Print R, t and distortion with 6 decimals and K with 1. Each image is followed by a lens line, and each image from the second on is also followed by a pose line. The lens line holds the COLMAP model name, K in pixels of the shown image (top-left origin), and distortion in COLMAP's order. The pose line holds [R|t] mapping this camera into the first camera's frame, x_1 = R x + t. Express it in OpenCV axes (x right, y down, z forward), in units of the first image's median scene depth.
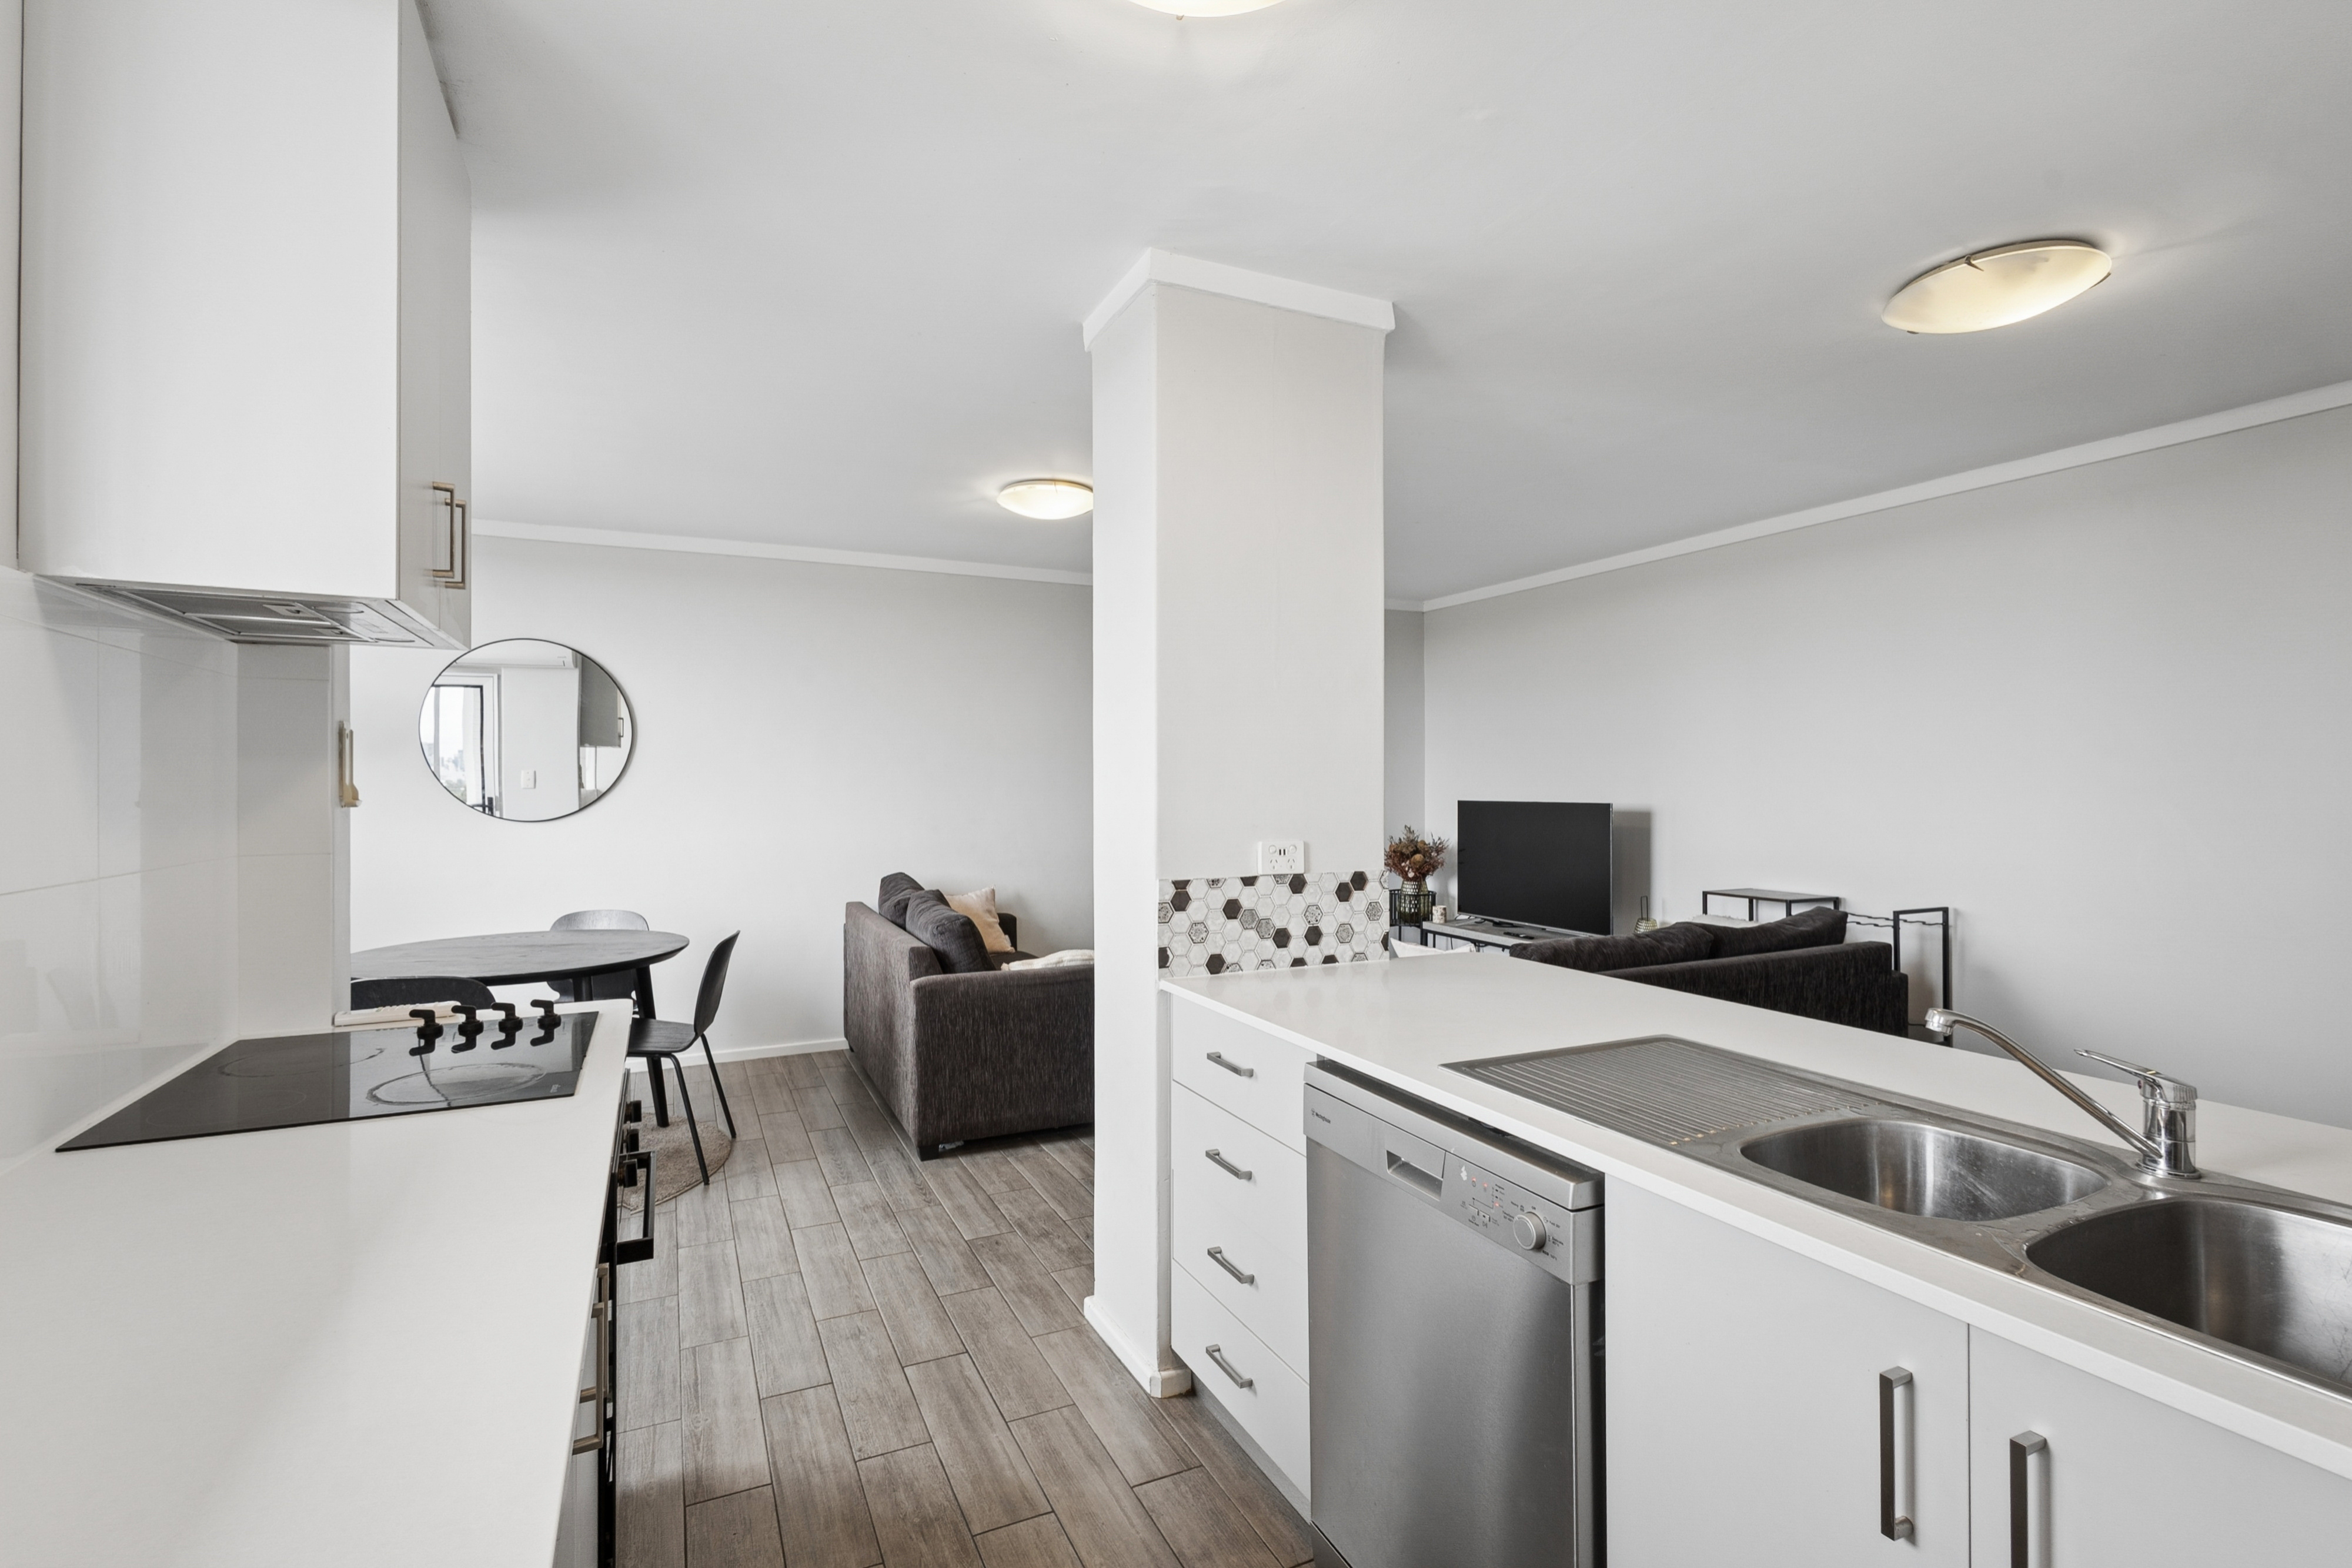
lens RADIAL K [[1073.0, 0, 1174.0], [0, 1073.0, 780.9], [0, 0, 1]] dist [0.009624, -0.000415]
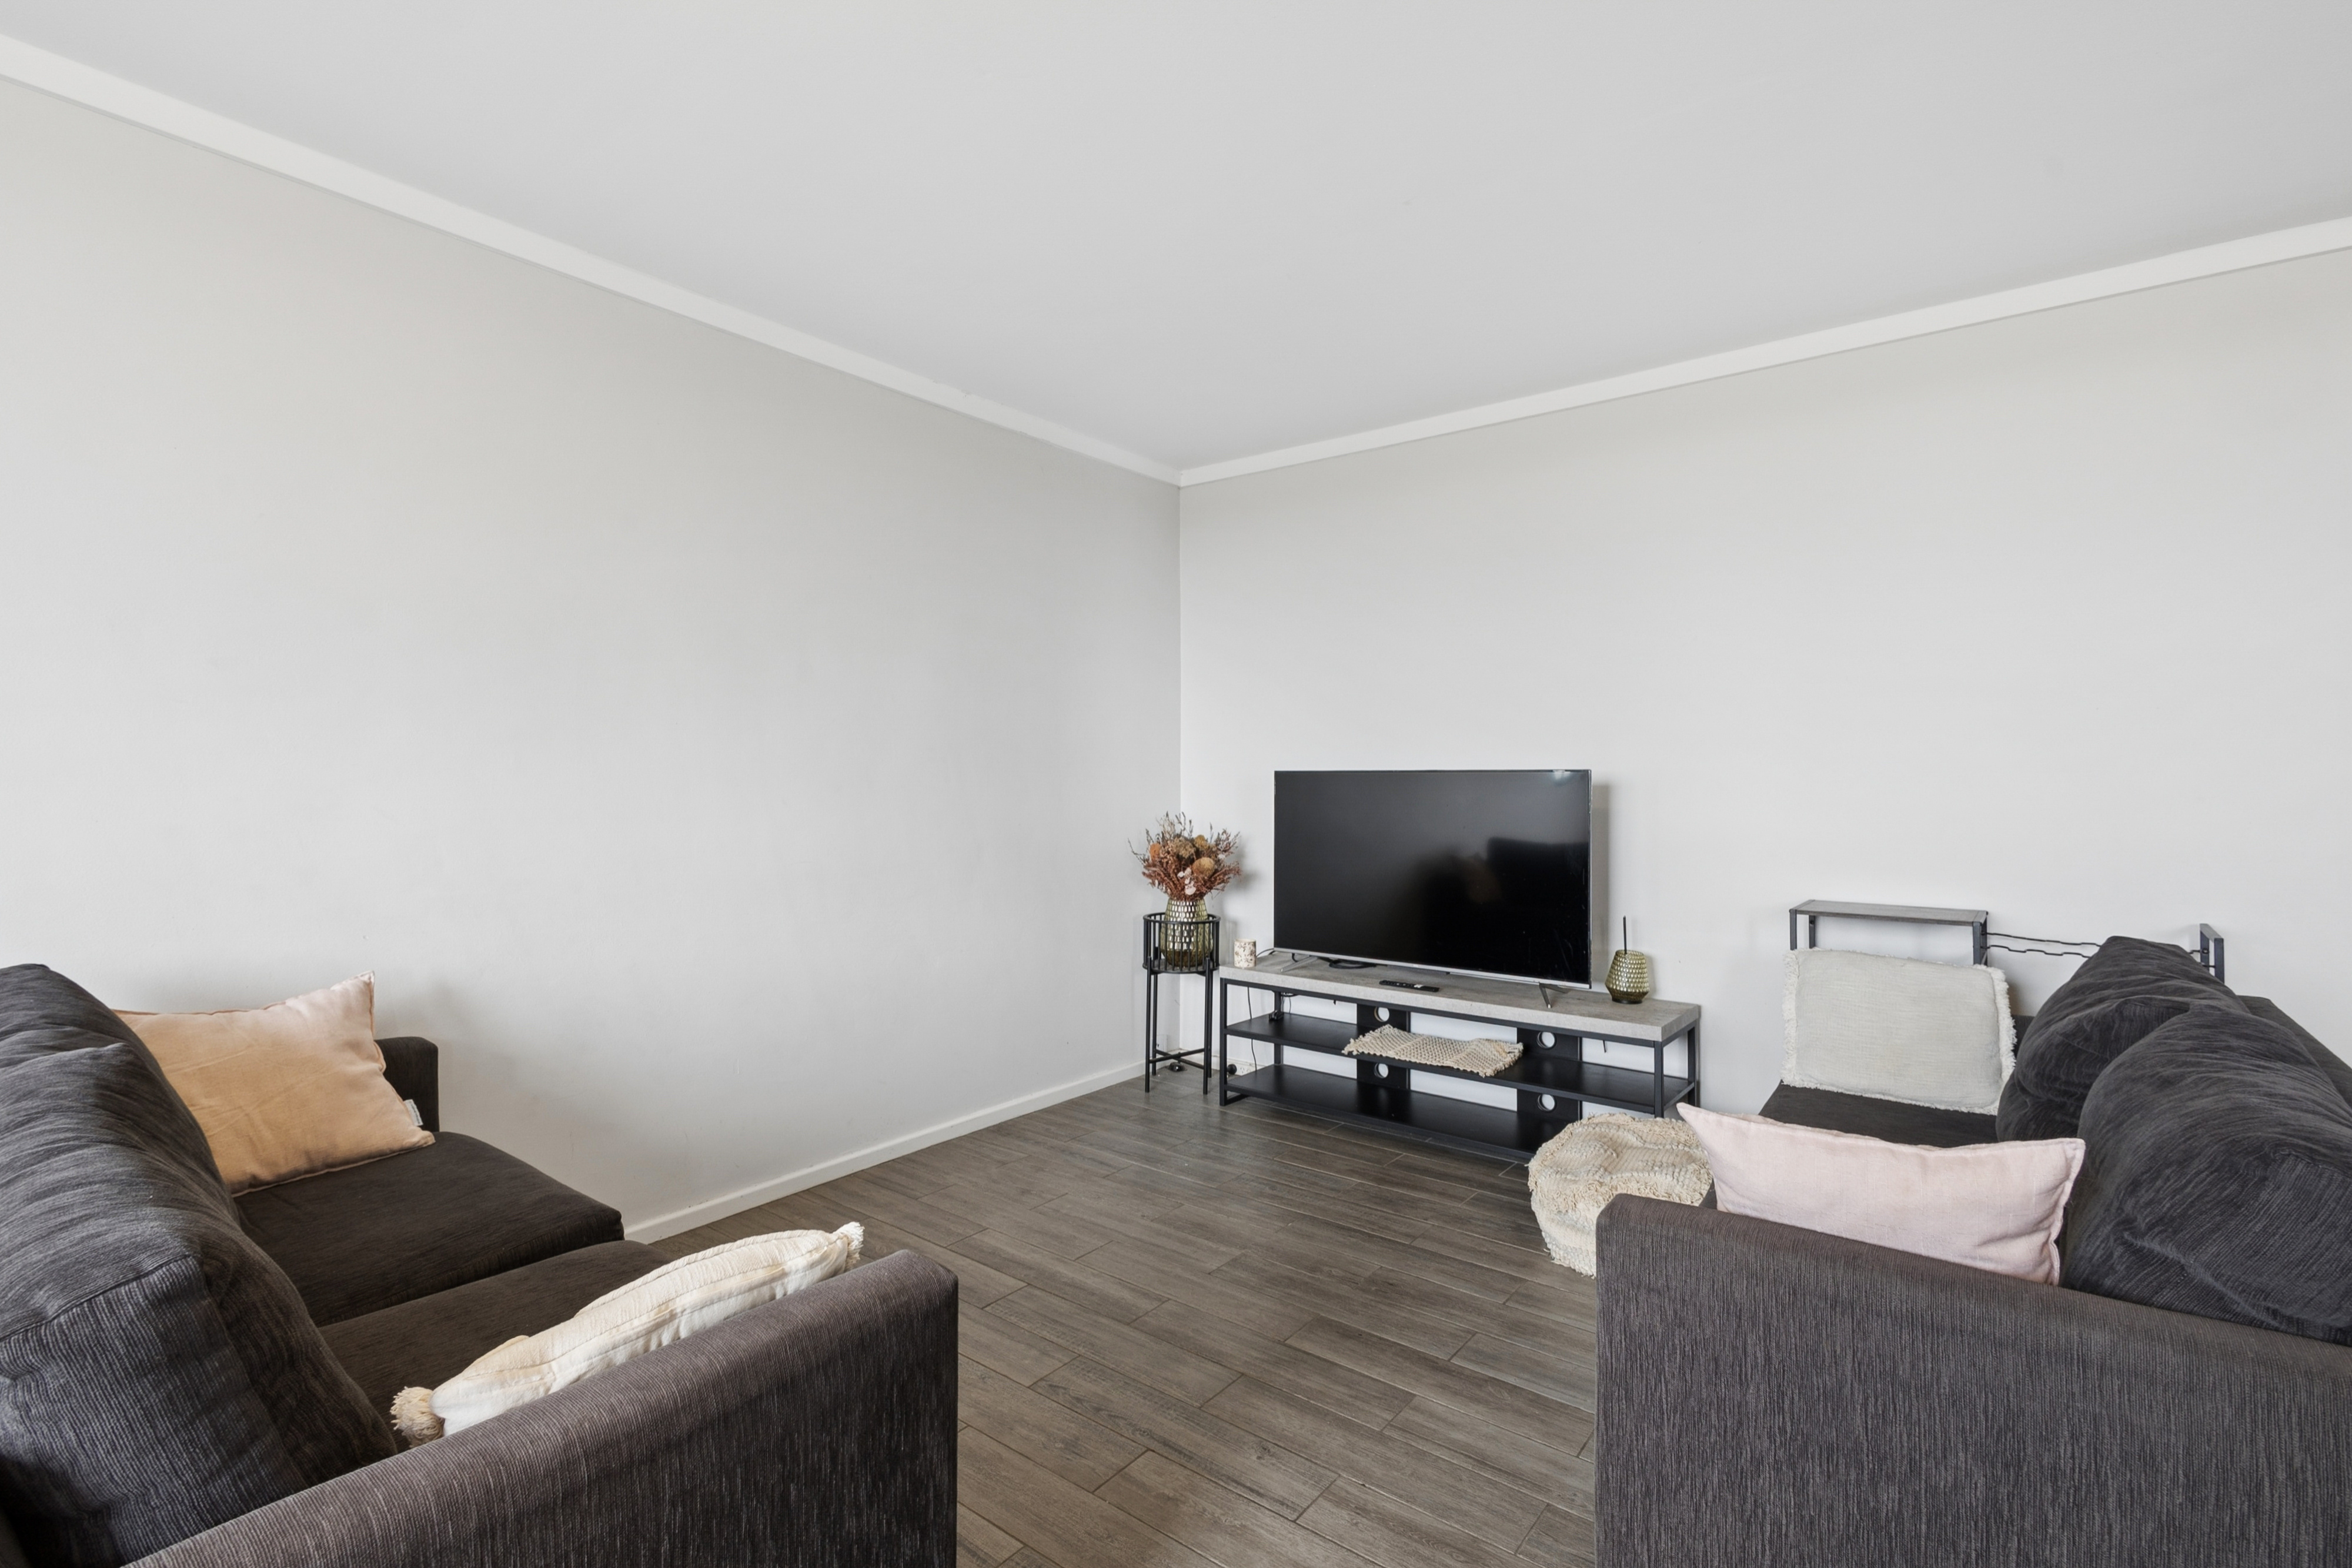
lens RADIAL K [[1073.0, 0, 1165.7], [0, 1073.0, 782.6], [0, 0, 1]] dist [0.009624, -0.000415]
pose [[0.894419, 0.003519, 0.447215, -0.075420], [-0.006077, 0.999972, 0.004285, 0.022639], [-0.447188, -0.006551, 0.894416, 0.465691]]
